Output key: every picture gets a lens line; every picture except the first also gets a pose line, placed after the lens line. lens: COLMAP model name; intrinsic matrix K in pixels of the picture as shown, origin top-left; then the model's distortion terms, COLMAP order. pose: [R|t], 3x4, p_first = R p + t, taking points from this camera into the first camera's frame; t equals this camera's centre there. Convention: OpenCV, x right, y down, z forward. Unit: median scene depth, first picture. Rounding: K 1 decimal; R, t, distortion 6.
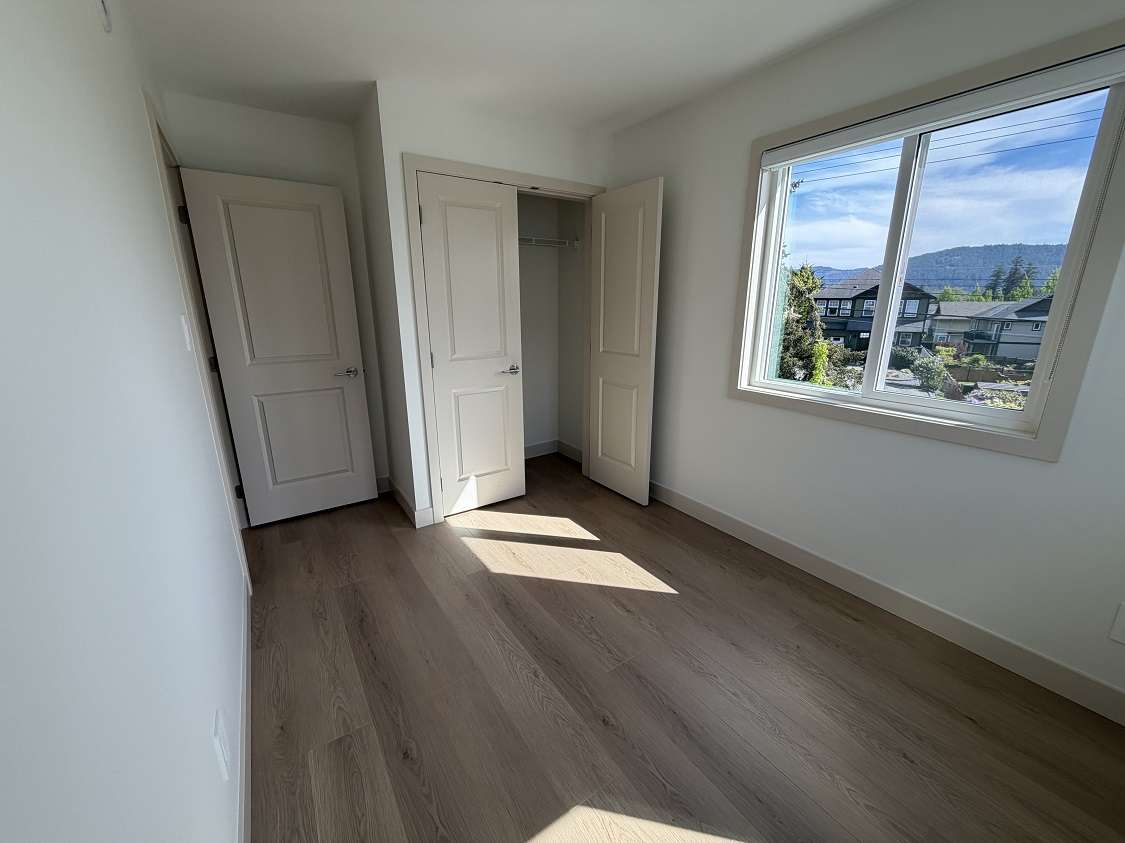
lens RADIAL K [[446.9, 0, 560.3], [0, 446.9, 421.8], [0, 0, 1]] dist [-0.001418, -0.000234]
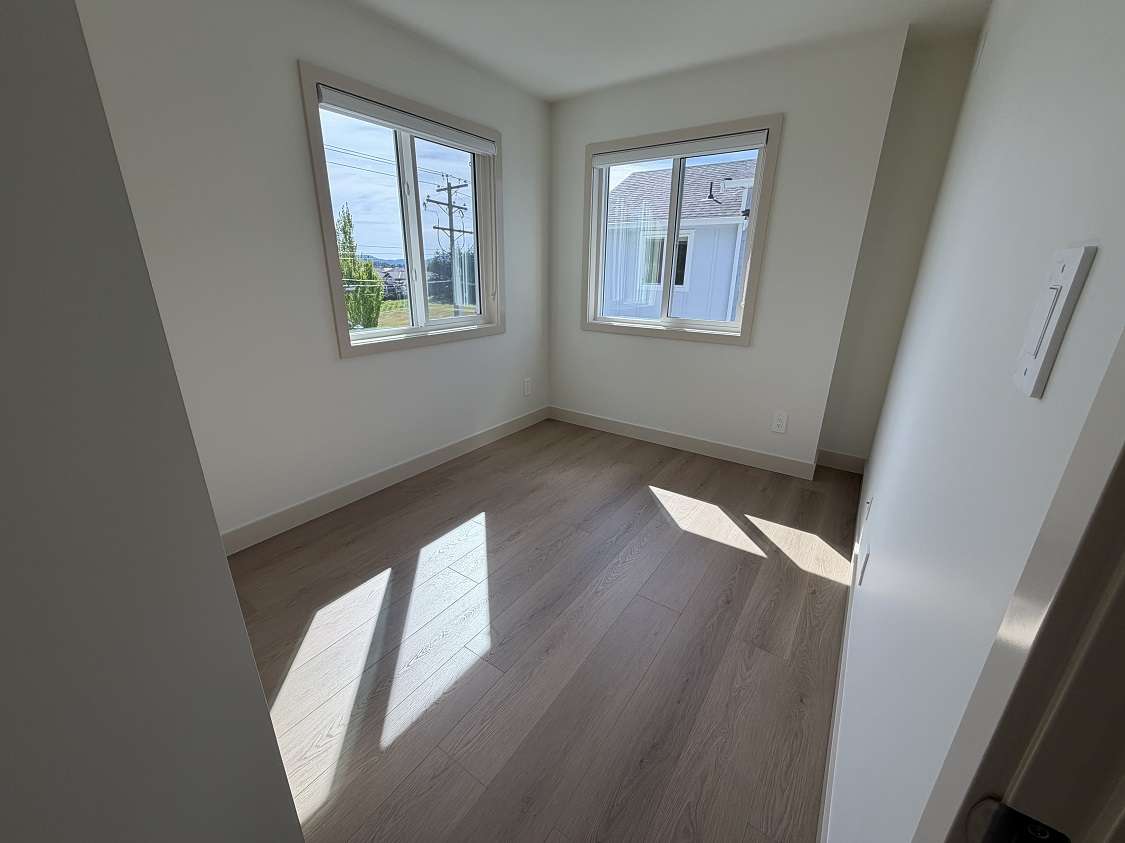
lens RADIAL K [[446.9, 0, 560.3], [0, 446.9, 421.8], [0, 0, 1]] dist [-0.001418, -0.000234]
pose [[-0.368223, -0.304646, 0.878409, -0.901938], [0.233318, 0.884281, 0.404488, -0.293199], [-0.899986, 0.353891, -0.254533, 1.236563]]
